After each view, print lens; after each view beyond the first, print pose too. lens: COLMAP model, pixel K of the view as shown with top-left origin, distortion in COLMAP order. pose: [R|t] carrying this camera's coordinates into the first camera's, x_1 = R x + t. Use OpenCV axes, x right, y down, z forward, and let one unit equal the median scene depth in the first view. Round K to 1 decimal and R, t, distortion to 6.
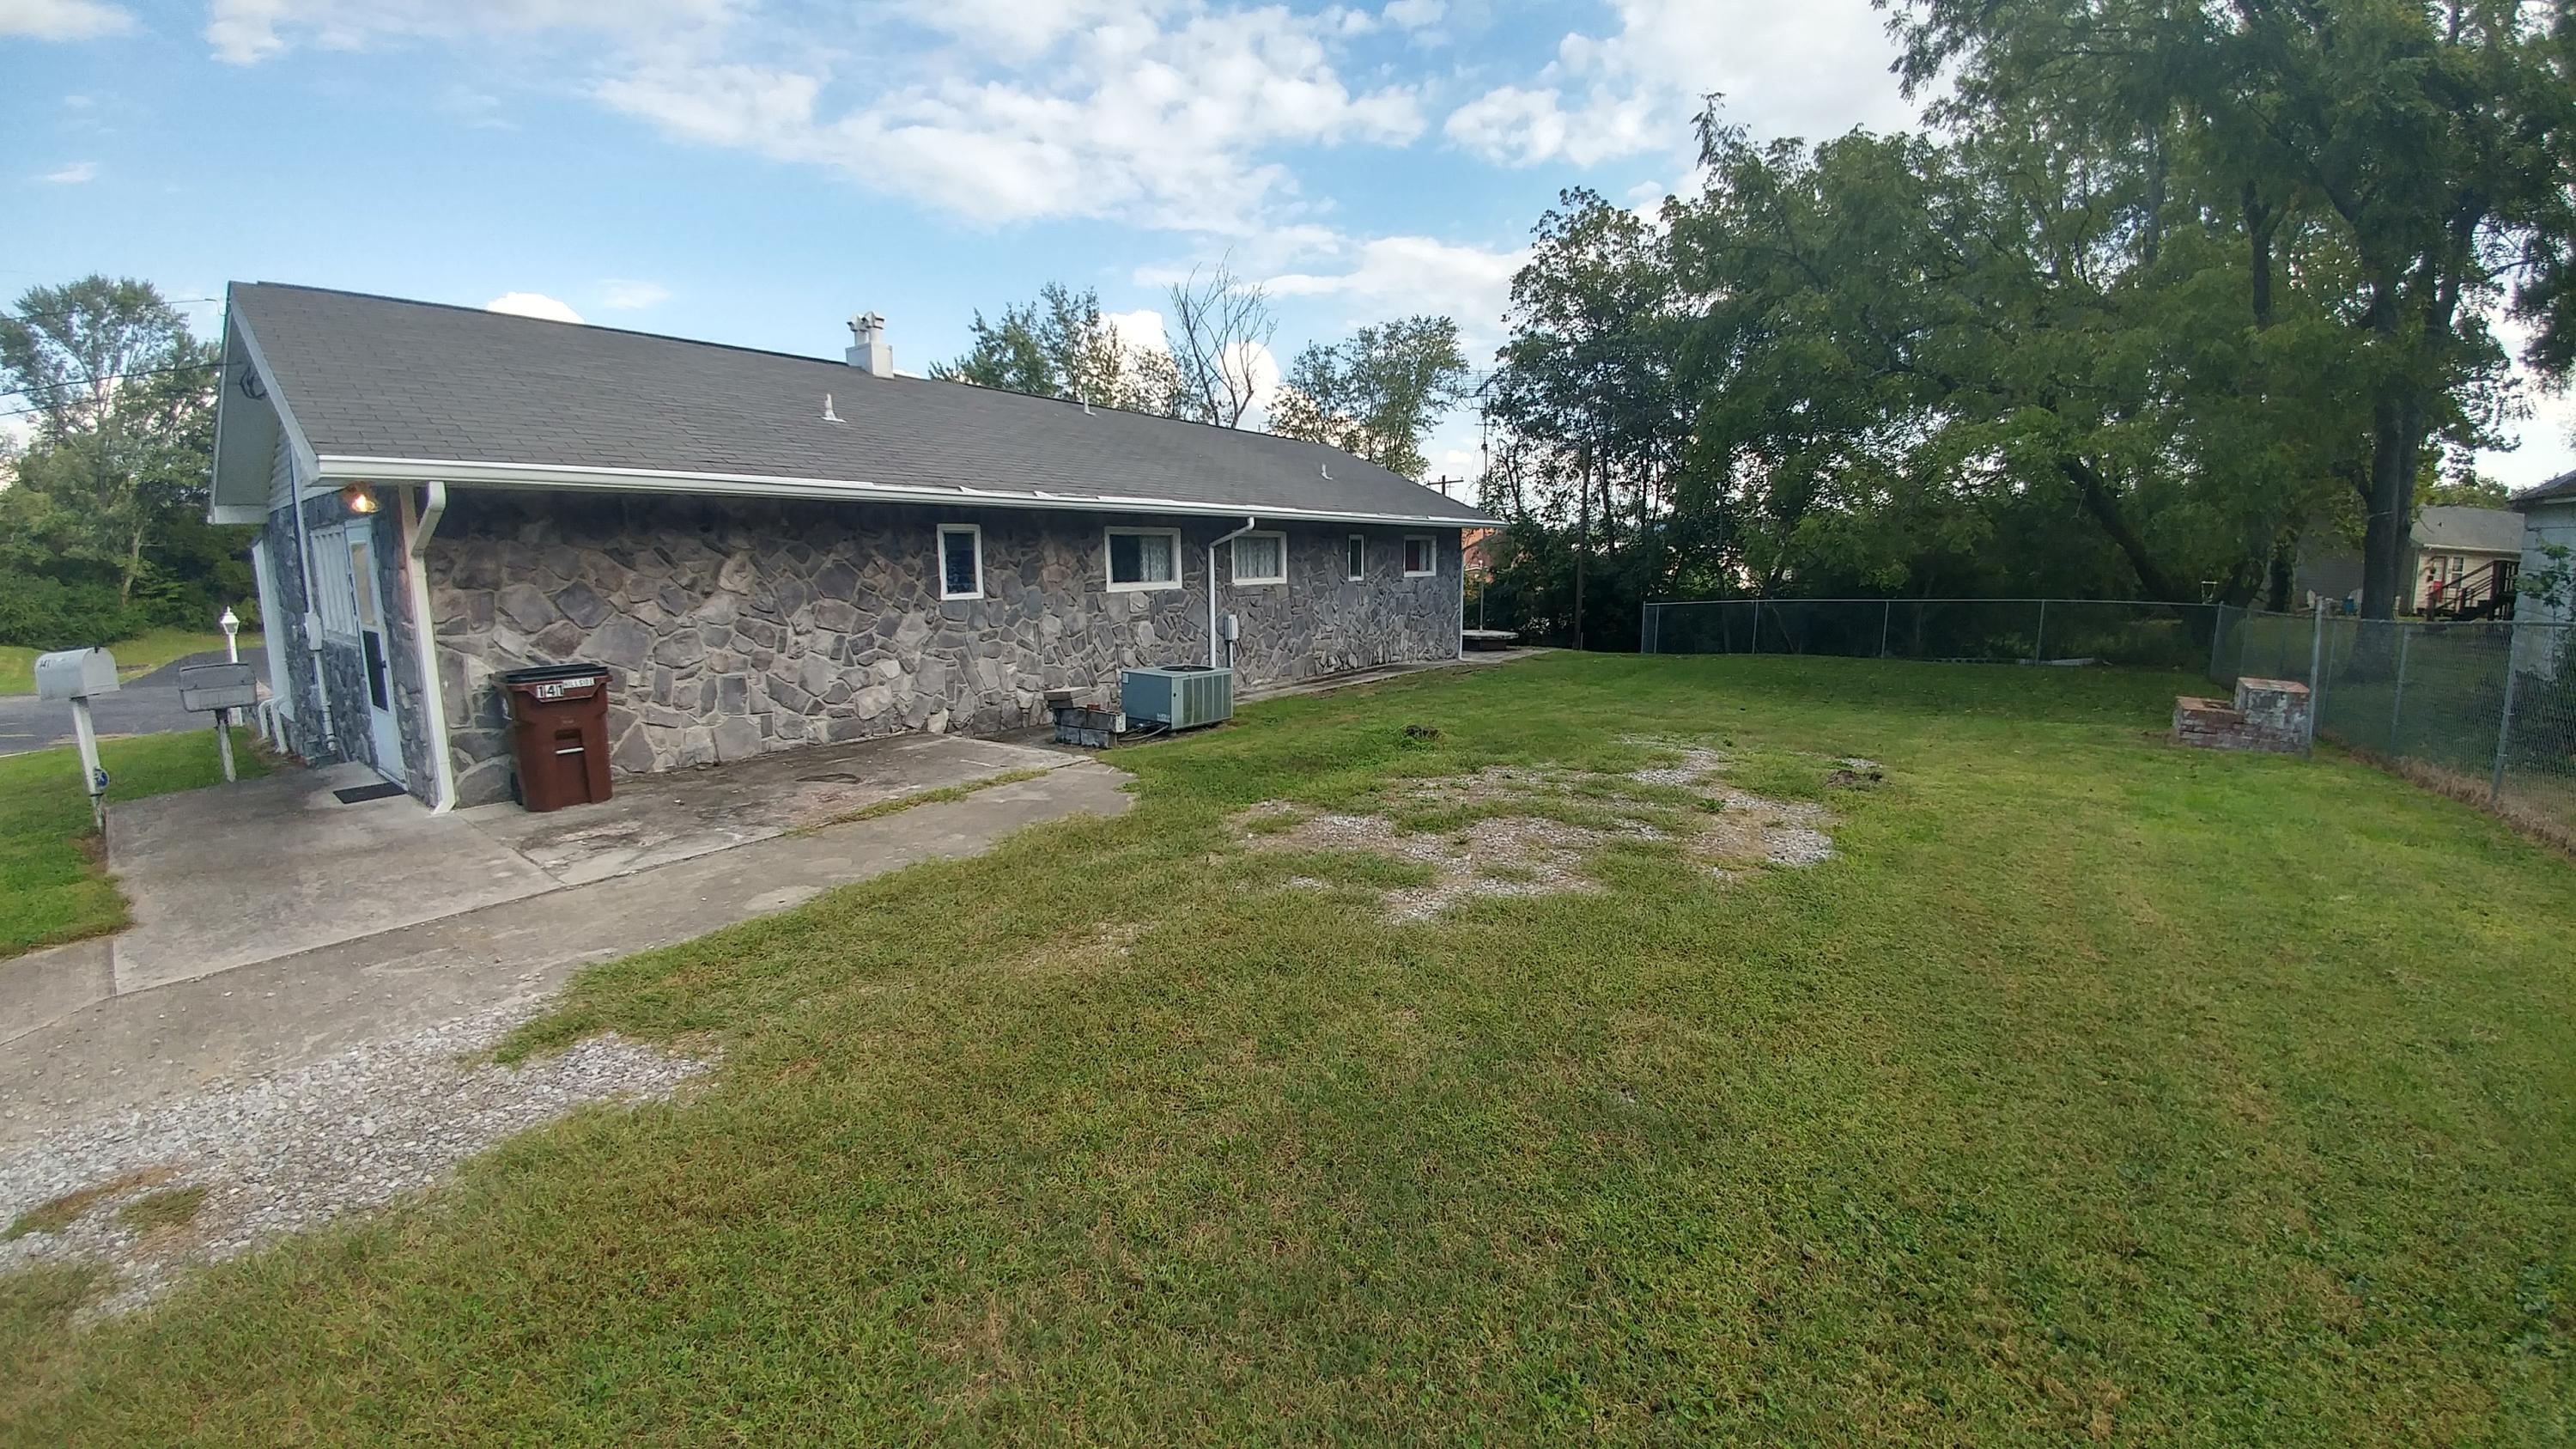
lens RADIAL K [[953.7, 0, 1286.9], [0, 953.7, 708.4], [0, 0, 1]] dist [-0.012307, -0.022699]
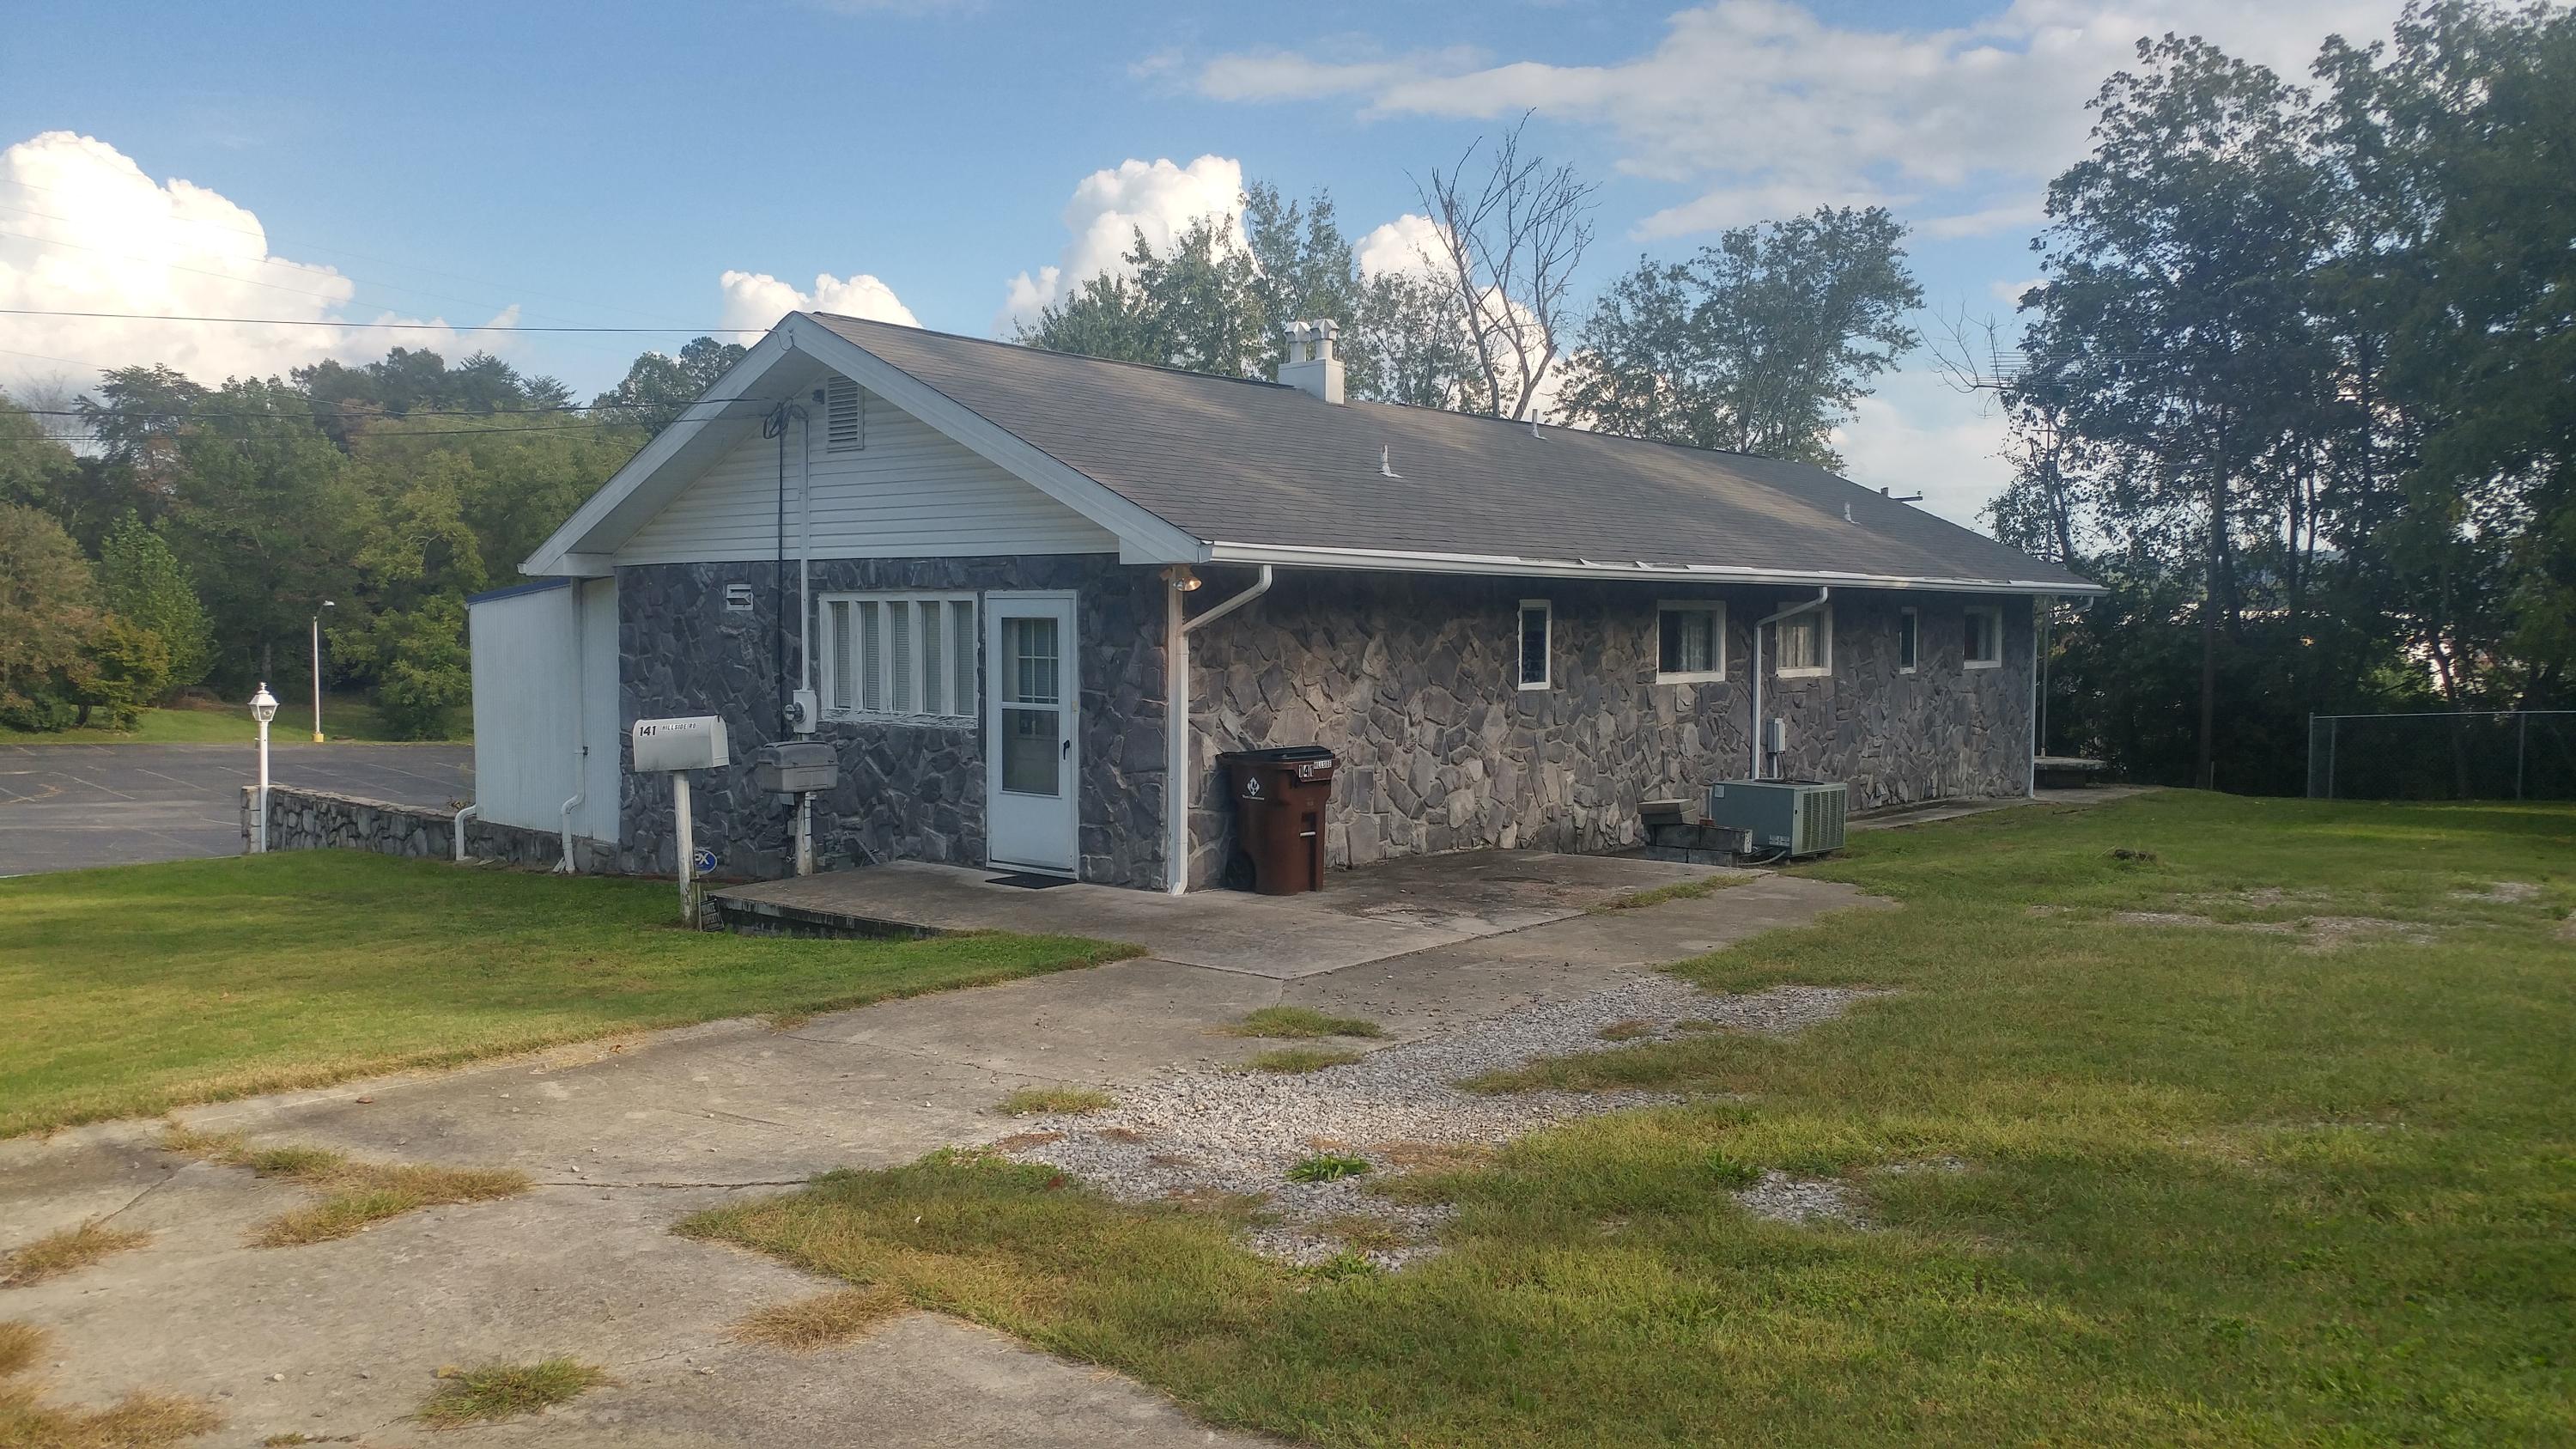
lens RADIAL K [[1874.9, 0, 1288.5], [0, 1874.9, 708.2], [0, 0, 1]] dist [-0.058102, 0.120679]
pose [[0.993966, 0.016034, -0.108511, -0.227836], [-0.028074, 0.993496, -0.110353, 0.051868], [0.106036, 0.112733, 0.987951, -0.374739]]
